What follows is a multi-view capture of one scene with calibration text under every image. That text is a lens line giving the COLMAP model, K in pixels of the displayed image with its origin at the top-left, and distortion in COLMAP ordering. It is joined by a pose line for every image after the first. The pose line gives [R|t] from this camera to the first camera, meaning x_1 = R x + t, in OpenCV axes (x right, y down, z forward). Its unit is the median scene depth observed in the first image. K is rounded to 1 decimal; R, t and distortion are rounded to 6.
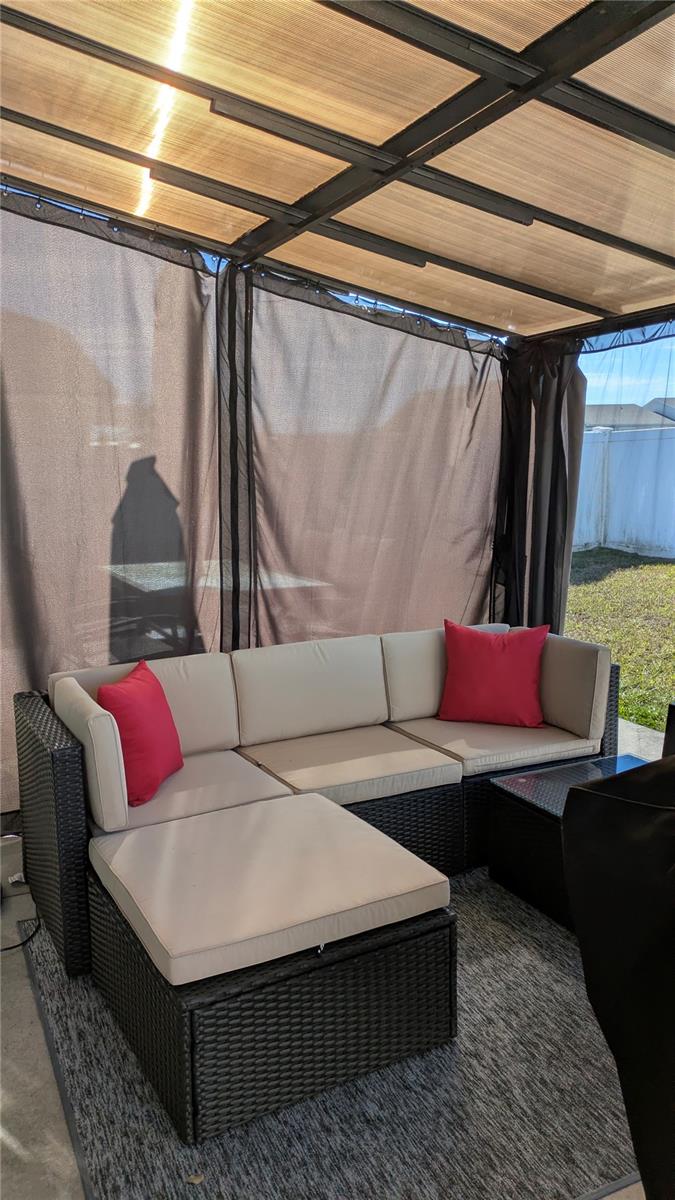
lens RADIAL K [[877.0, 0, 337.5], [0, 877.0, 600.0], [0, 0, 1]] dist [0.075301, -0.089642]
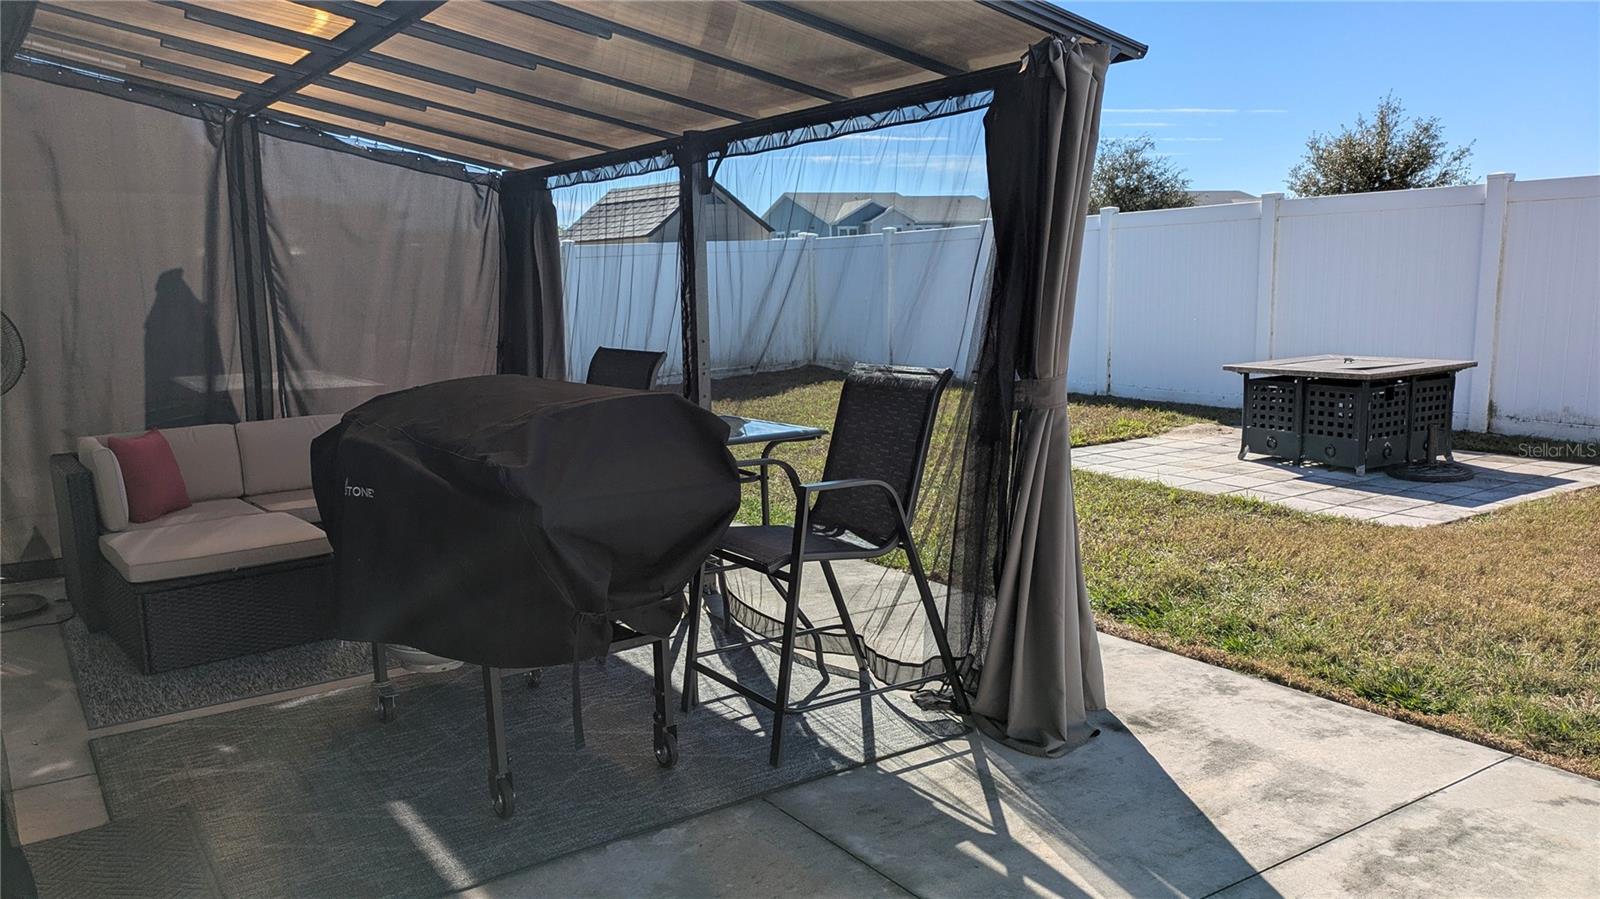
lens RADIAL K [[1200.8, 0, 797.3], [0, 1200.8, 470.8], [0, 0, 1]] dist [0.060990, -0.082901]
pose [[0.989135, -0.026563, 0.144590, 0.420879], [0.024735, 0.999590, 0.014422, 0.117968], [-0.144913, -0.010689, 0.989387, -0.845173]]
